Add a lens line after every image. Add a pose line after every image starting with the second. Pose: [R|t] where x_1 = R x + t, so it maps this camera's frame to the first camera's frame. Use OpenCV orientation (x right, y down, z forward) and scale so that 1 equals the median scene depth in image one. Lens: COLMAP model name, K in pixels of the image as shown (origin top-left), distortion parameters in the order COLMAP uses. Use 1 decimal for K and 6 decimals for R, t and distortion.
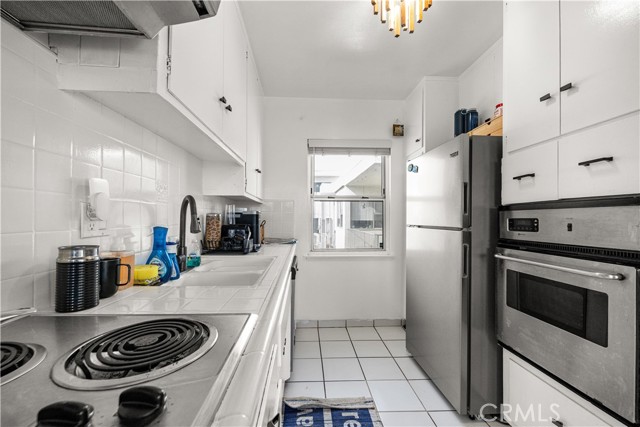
lens RADIAL K [[255.4, 0, 318.5], [0, 255.4, 215.3], [0, 0, 1]] dist [0.001234, 0.000048]
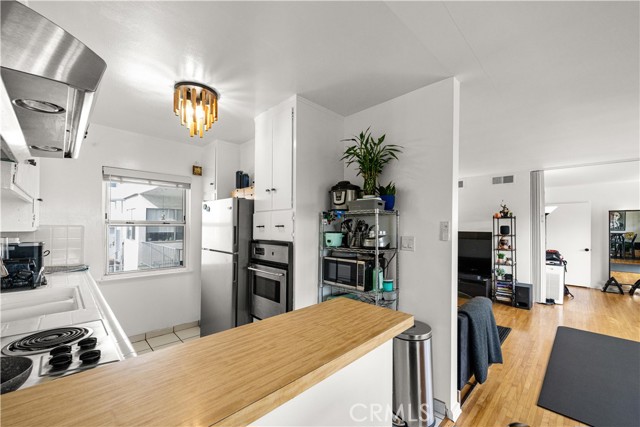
lens RADIAL K [[258.2, 0, 319.6], [0, 258.2, 224.7], [0, 0, 1]] dist [0.001058, -0.000077]
pose [[0.749565, 0.006838, 0.661895, -0.095332], [-0.014202, 0.999883, 0.005754, -0.104930], [-0.661778, -0.013713, 0.749574, -0.446522]]
